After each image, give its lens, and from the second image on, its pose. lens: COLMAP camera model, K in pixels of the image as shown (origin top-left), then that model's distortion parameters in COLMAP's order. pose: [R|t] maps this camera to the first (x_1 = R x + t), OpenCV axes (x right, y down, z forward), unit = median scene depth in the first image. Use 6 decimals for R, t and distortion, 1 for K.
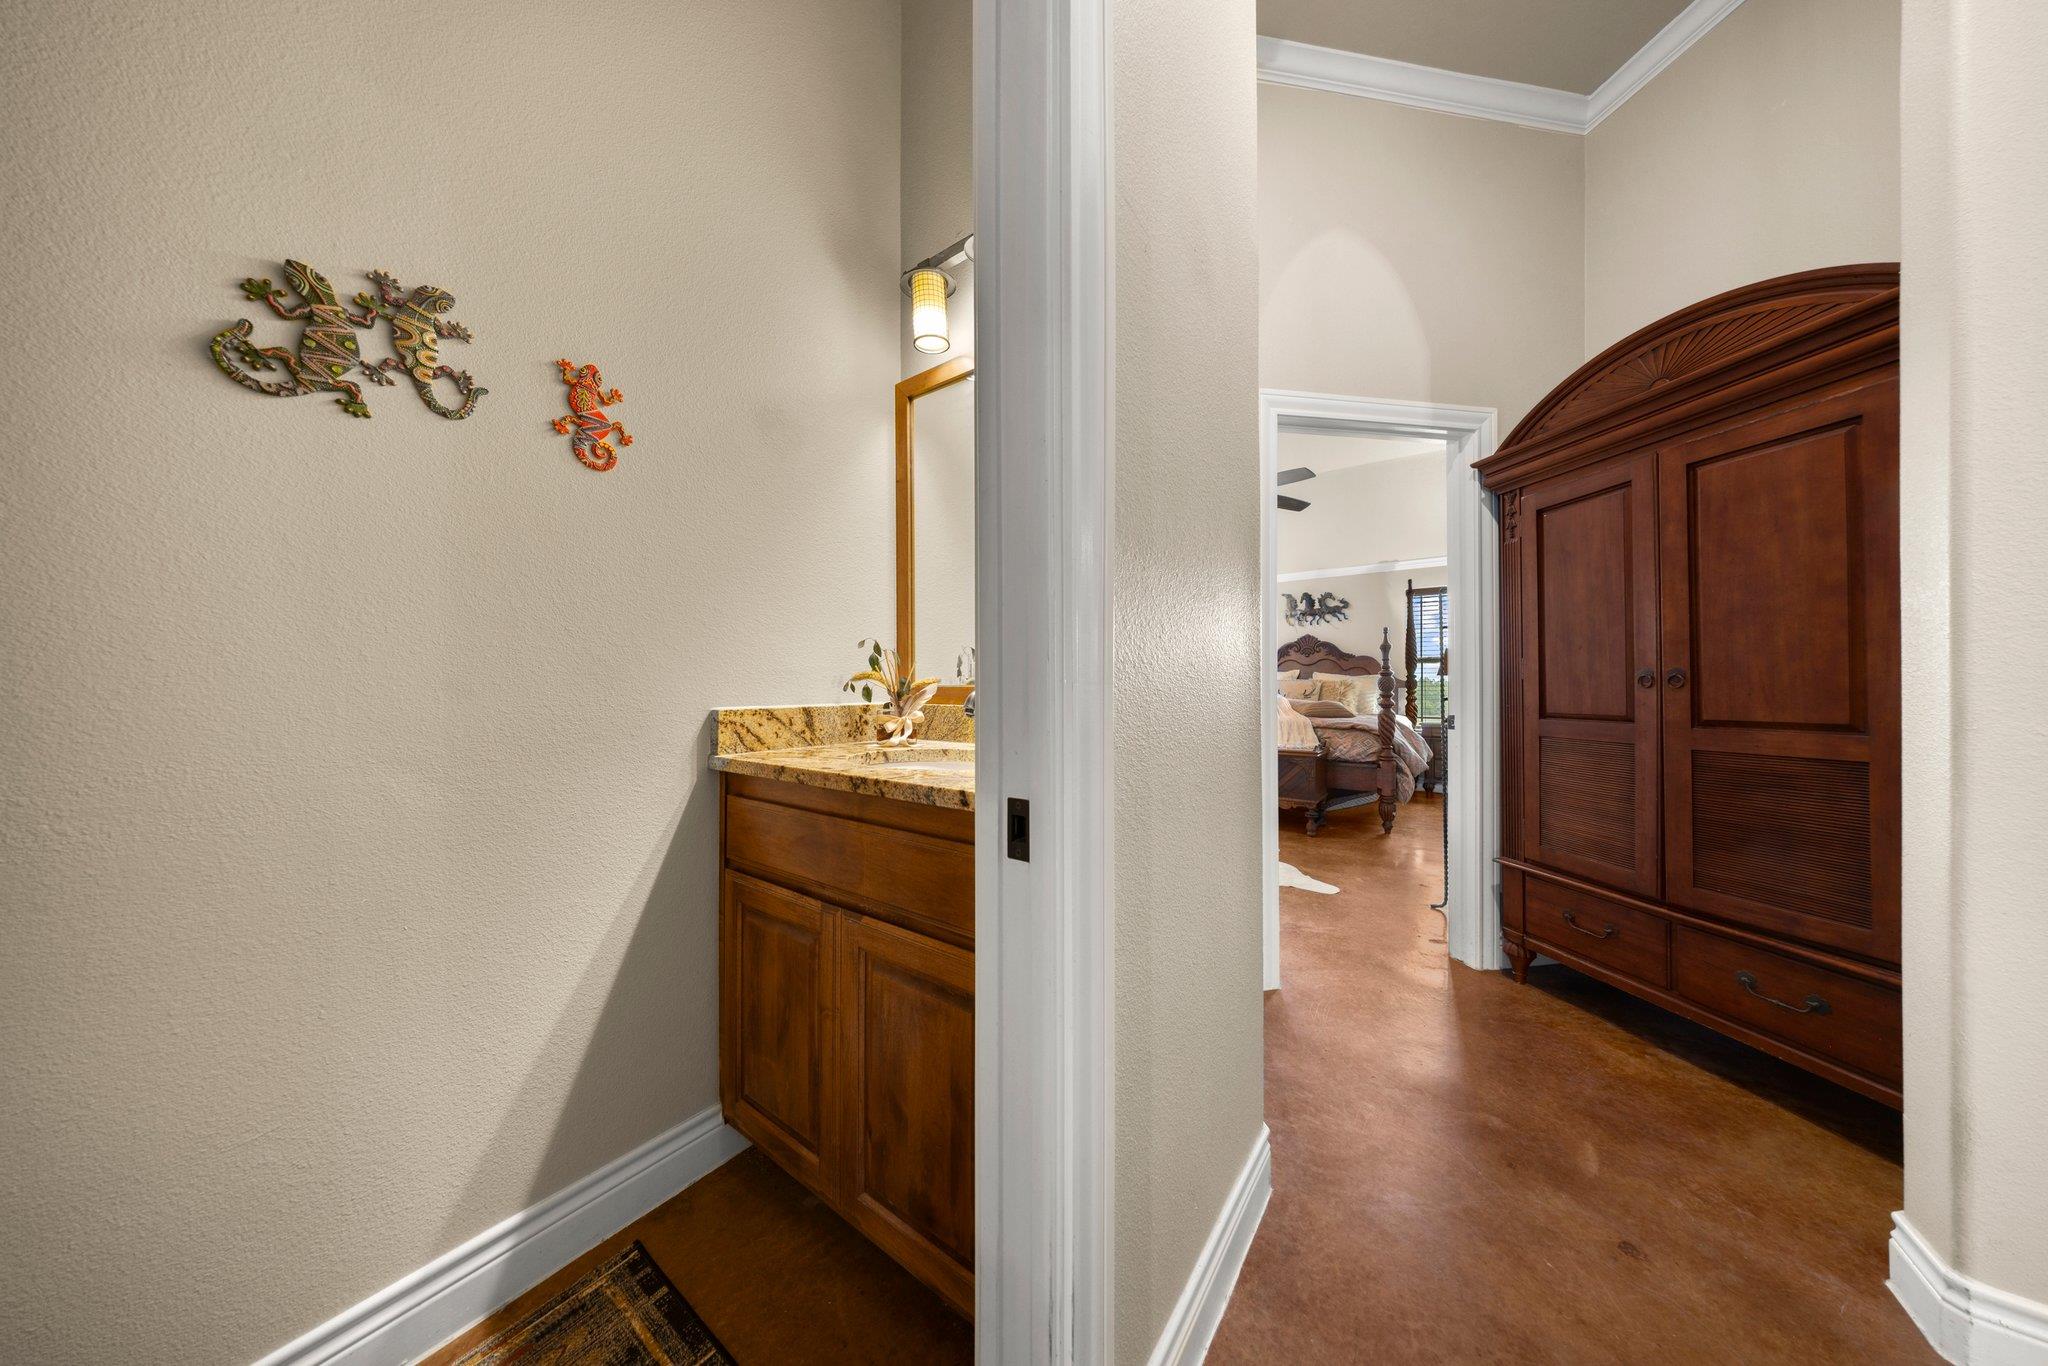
lens RADIAL K [[605.1, 0, 1015.3], [0, 605.1, 688.7], [0, 0, 1]] dist [-0.007486, 0.000059]
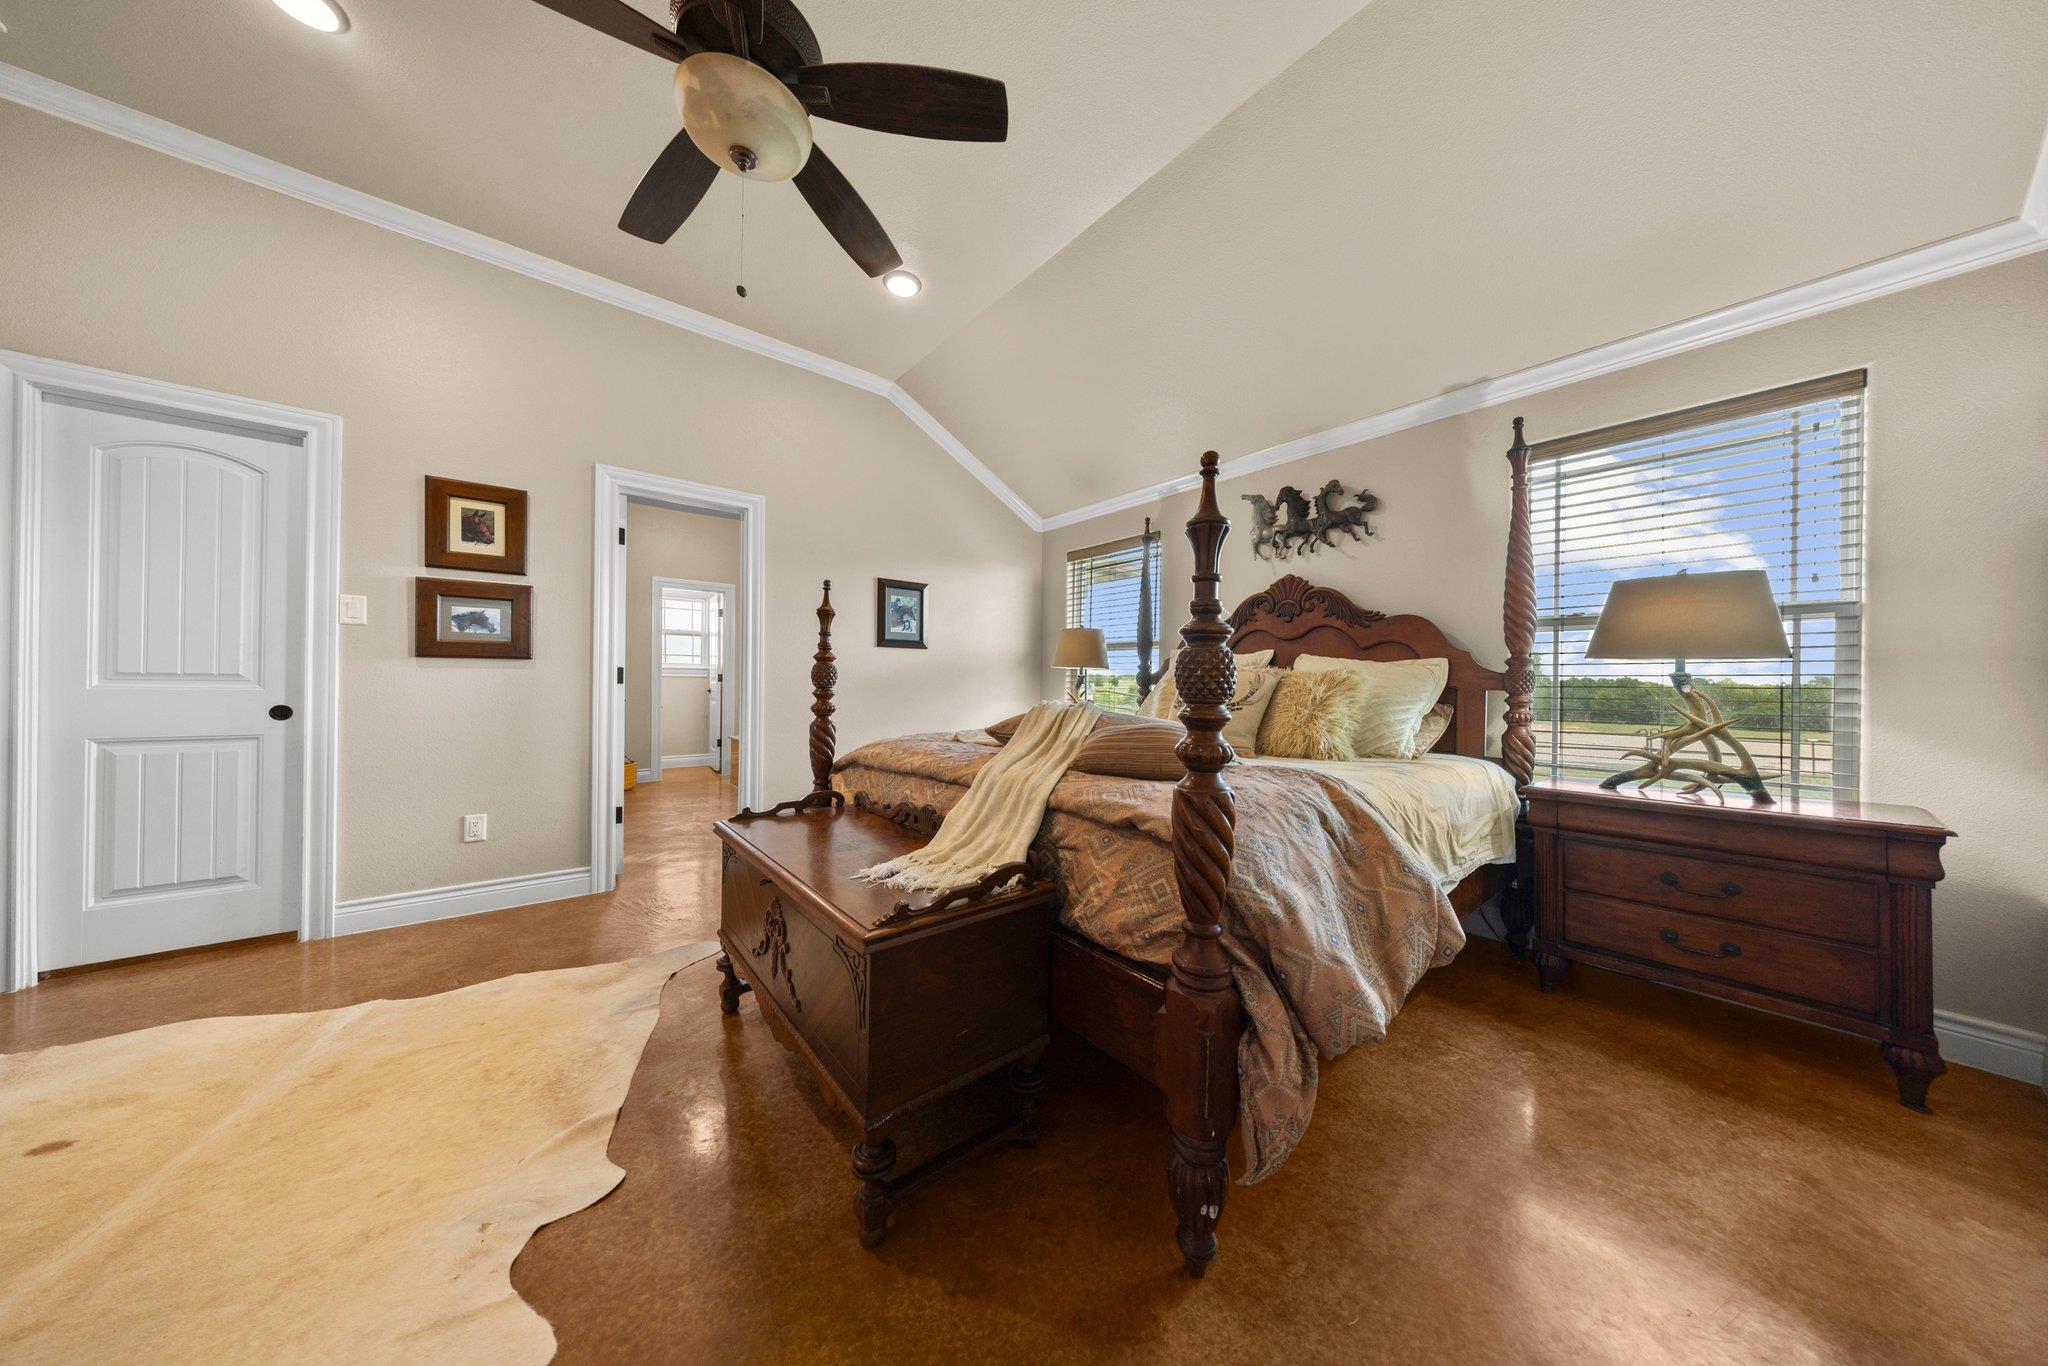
lens RADIAL K [[605.1, 0, 1030.9], [0, 605.1, 684.0], [0, 0, 1]] dist [-0.007486, 0.000059]
pose [[0.969762, 0.012084, -0.243753, 0.413250], [-0.013042, 0.999912, -0.002319, -0.000799], [0.243704, 0.005428, 0.969835, 0.504371]]
